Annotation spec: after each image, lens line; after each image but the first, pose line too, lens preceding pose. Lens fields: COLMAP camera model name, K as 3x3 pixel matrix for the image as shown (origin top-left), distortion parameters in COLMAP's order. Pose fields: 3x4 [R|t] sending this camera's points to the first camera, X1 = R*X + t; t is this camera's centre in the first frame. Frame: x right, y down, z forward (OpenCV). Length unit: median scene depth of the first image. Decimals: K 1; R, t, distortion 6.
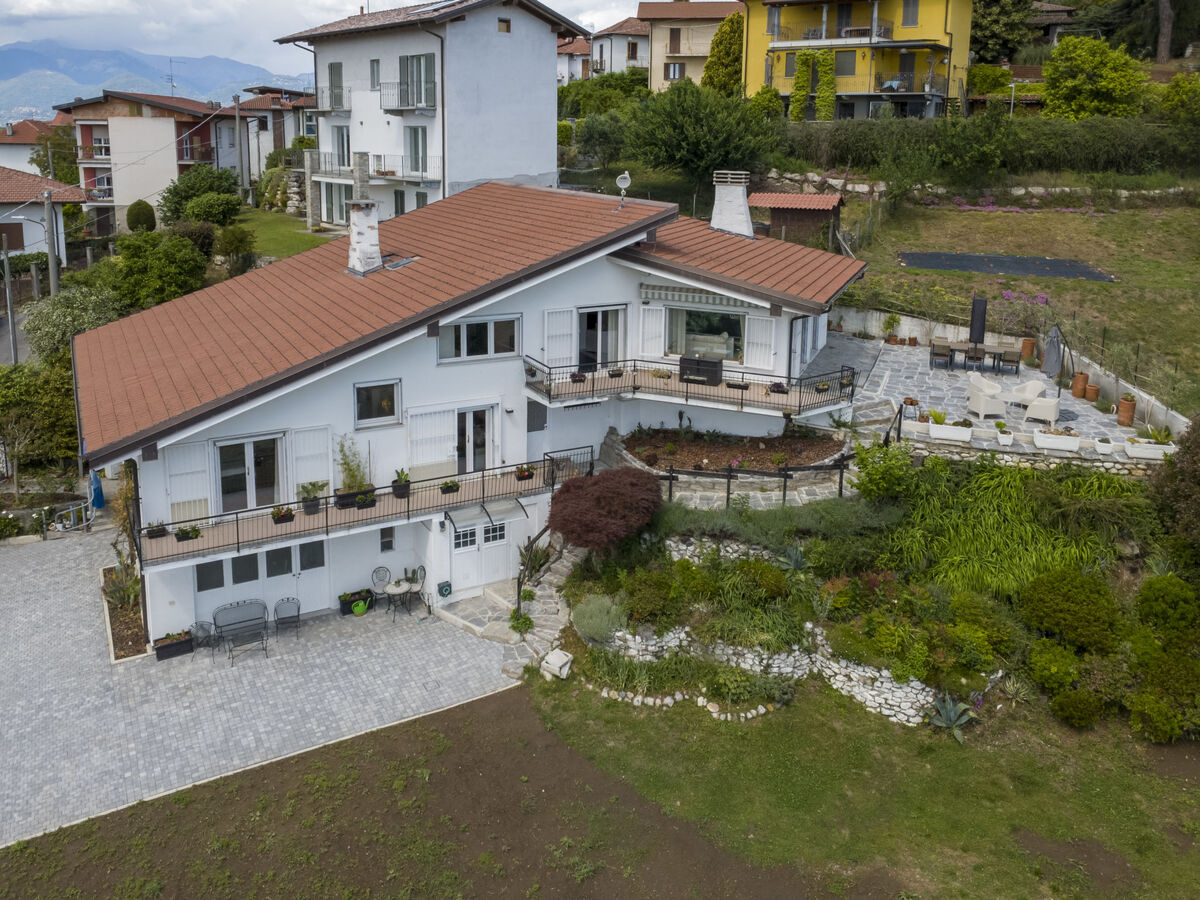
lens RADIAL K [[1057.9, 0, 604.9], [0, 1057.9, 269.7], [0, 0, 1]] dist [0.012778, -0.000925]
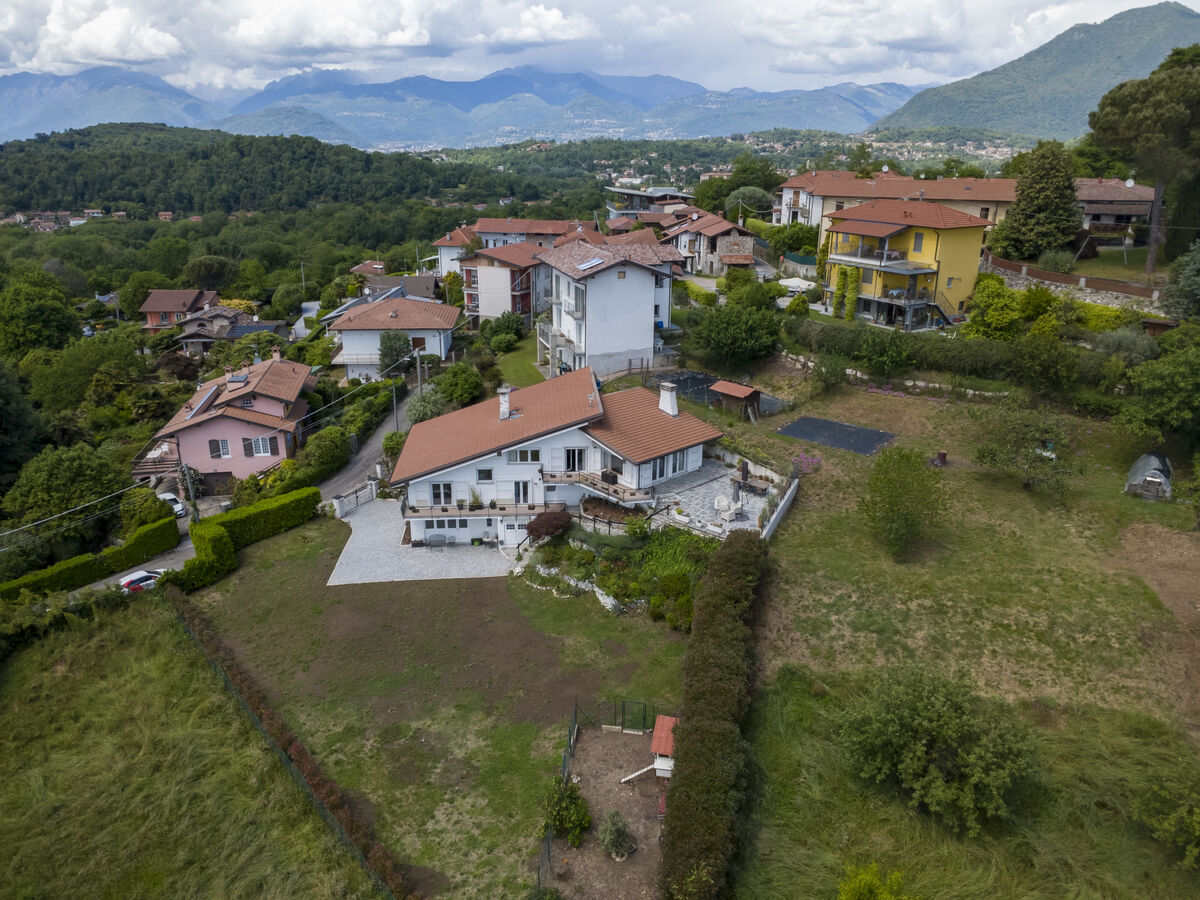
lens RADIAL K [[1332.1, 0, 594.5], [0, 1332.1, 450.4], [0, 0, 1]] dist [-0.002418, 0.015574]
pose [[0.879582, 0.139920, -0.454707, 1.653150], [-0.043732, 0.975506, 0.215583, -0.719815], [0.473734, -0.169738, 0.864156, -1.925756]]
